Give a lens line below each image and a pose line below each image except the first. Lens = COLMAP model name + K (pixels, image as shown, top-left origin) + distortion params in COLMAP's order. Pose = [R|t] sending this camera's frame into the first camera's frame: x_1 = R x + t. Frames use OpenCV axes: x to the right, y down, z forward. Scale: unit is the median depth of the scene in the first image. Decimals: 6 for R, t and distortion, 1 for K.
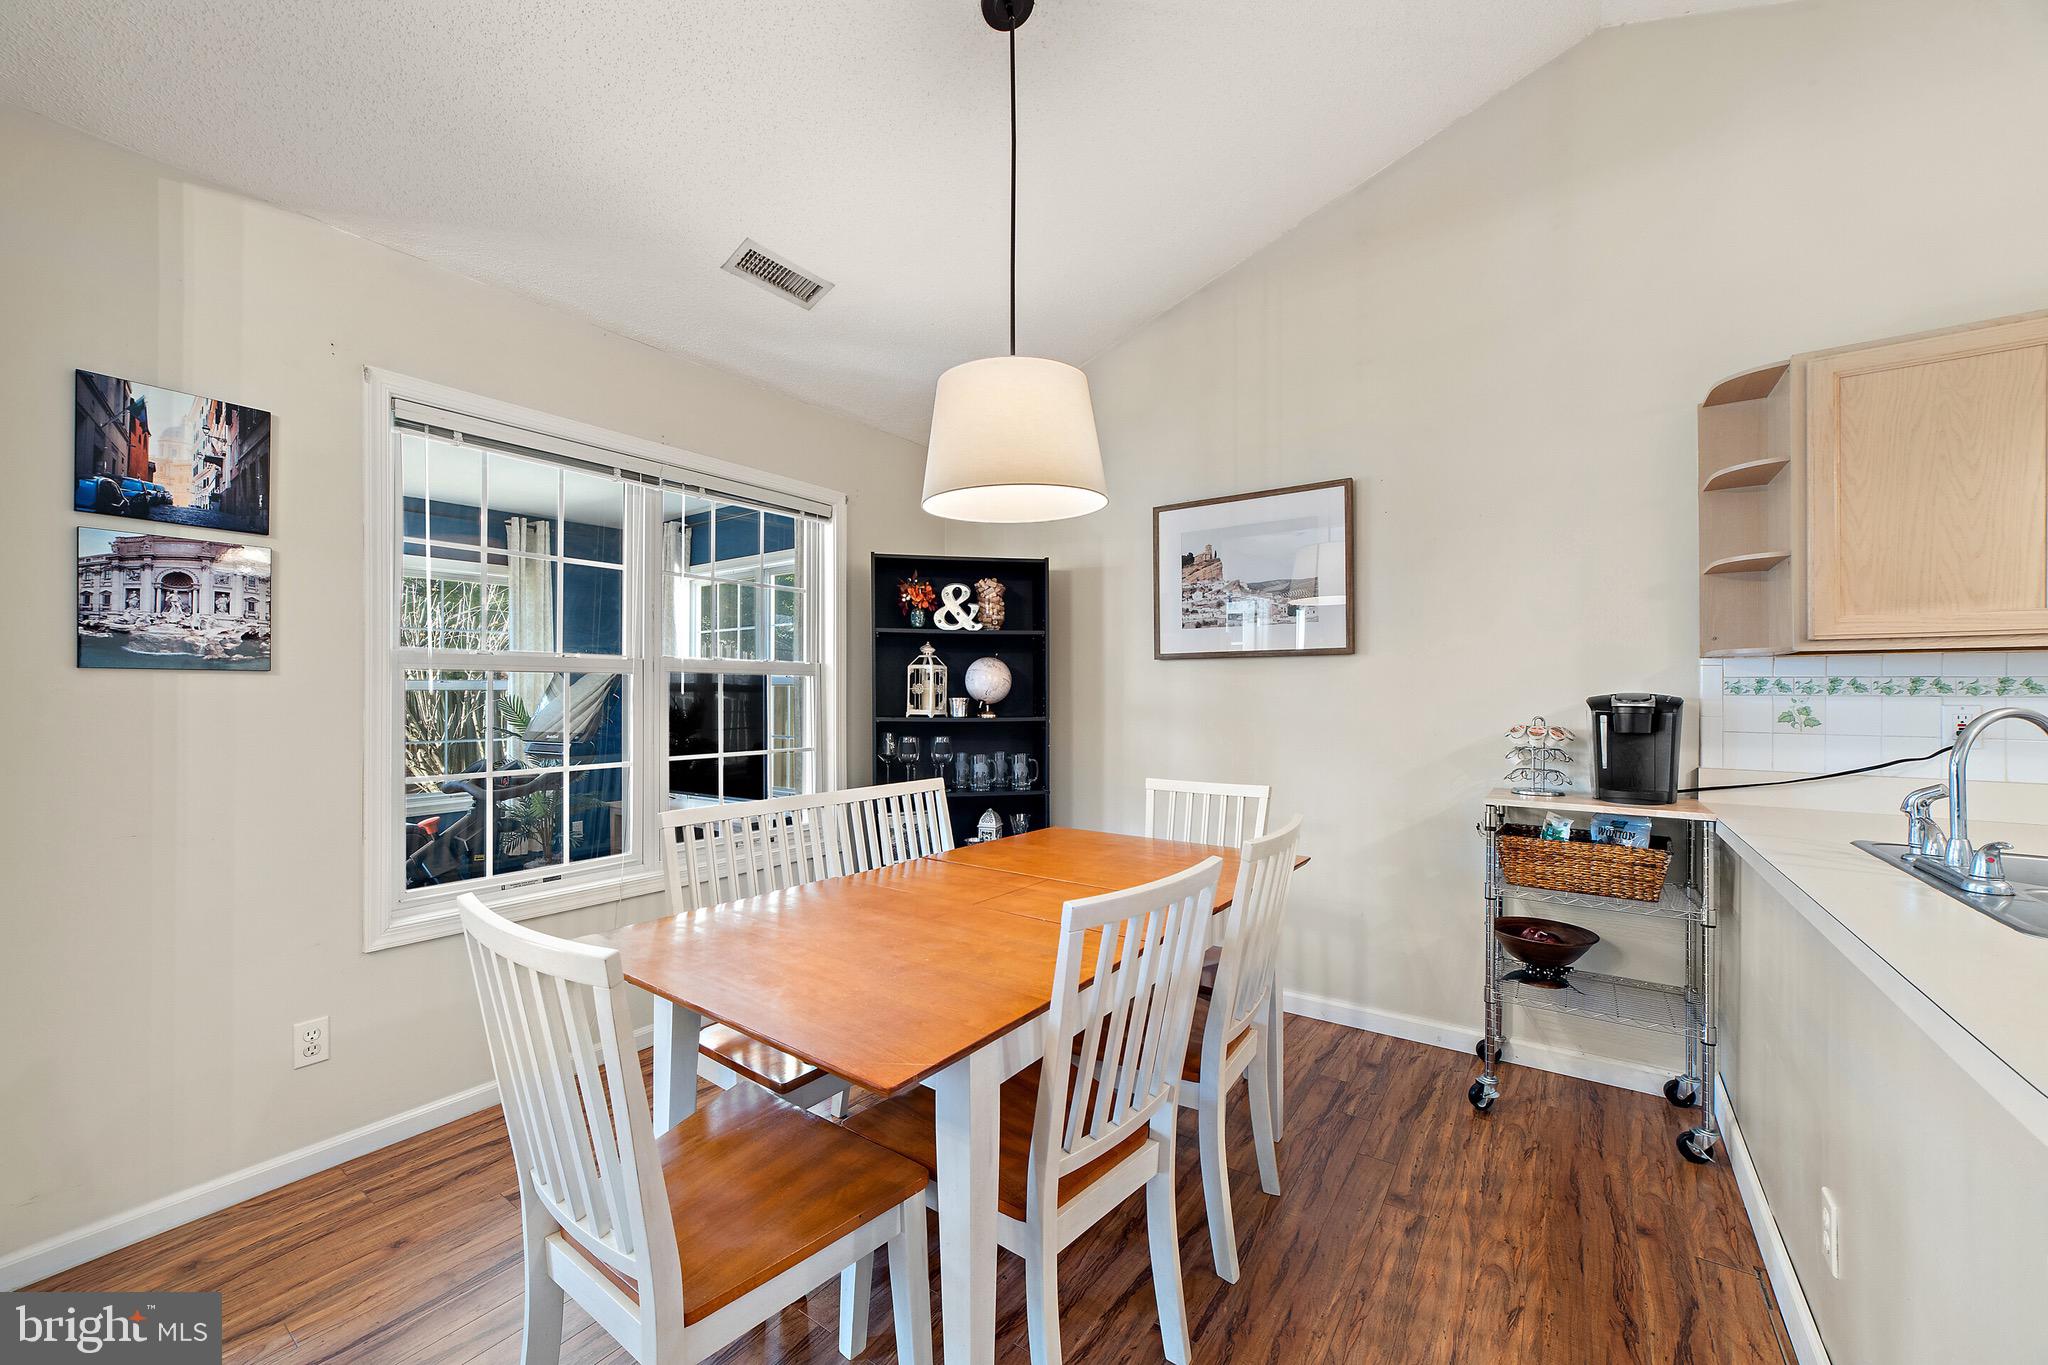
lens RADIAL K [[800.1, 0, 1013.3], [0, 800.1, 681.2], [0, 0, 1]] dist [-0.027503, 0.010858]
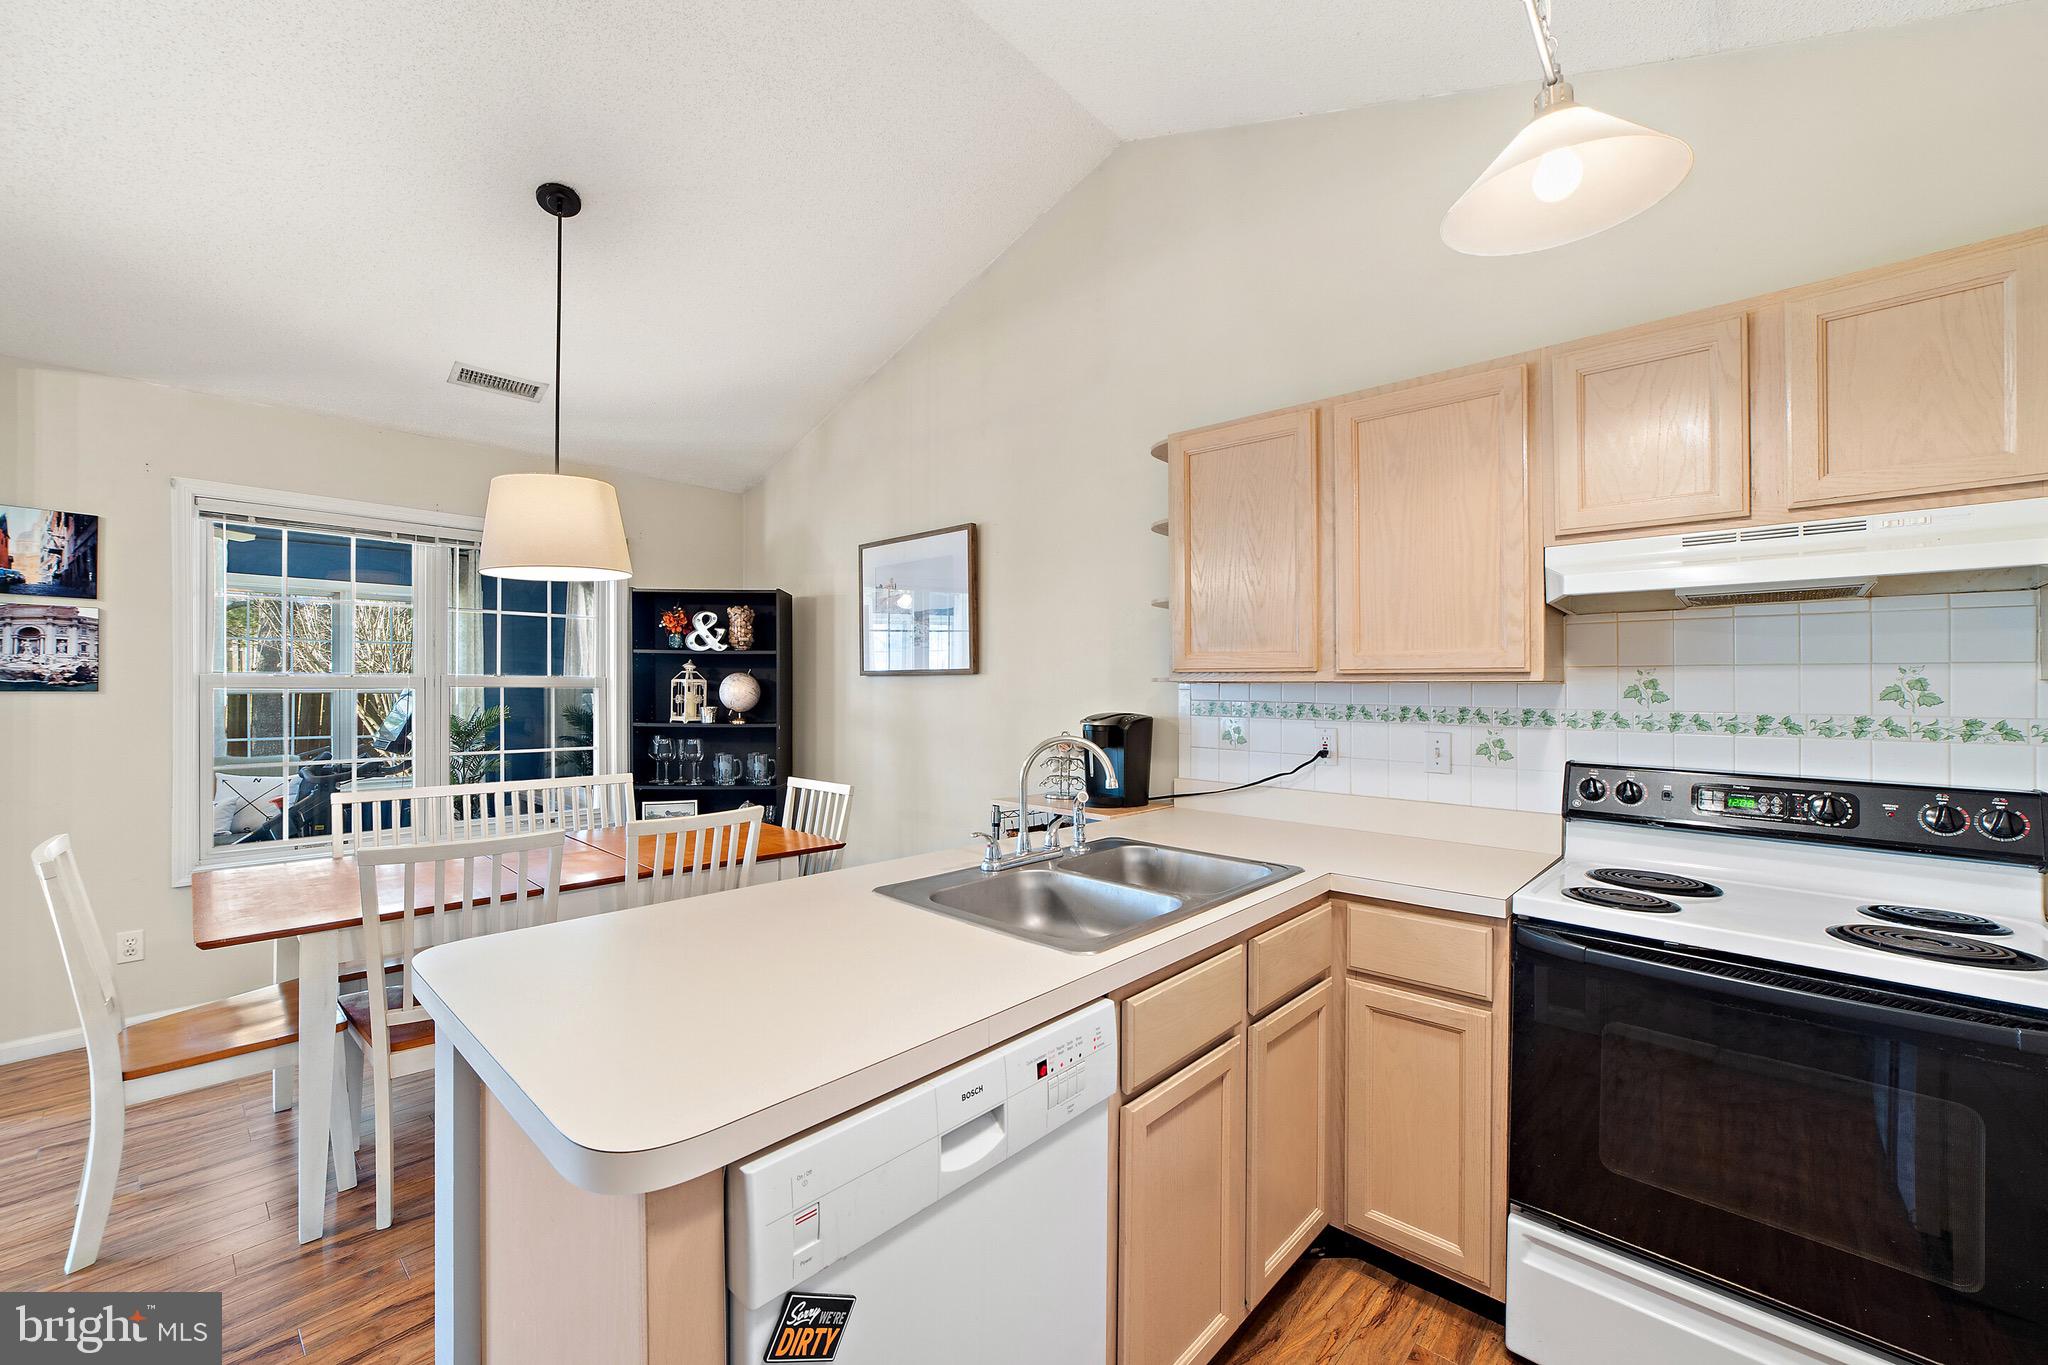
lens RADIAL K [[823.6, 0, 1015.2], [0, 823.6, 677.1], [0, 0, 1]] dist [-0.031498, 0.010369]
pose [[0.992049, 0.003115, -0.125811, 0.806231], [-0.002984, 0.999995, 0.001236, -0.039806], [0.125814, -0.000851, 0.992054, -0.235548]]
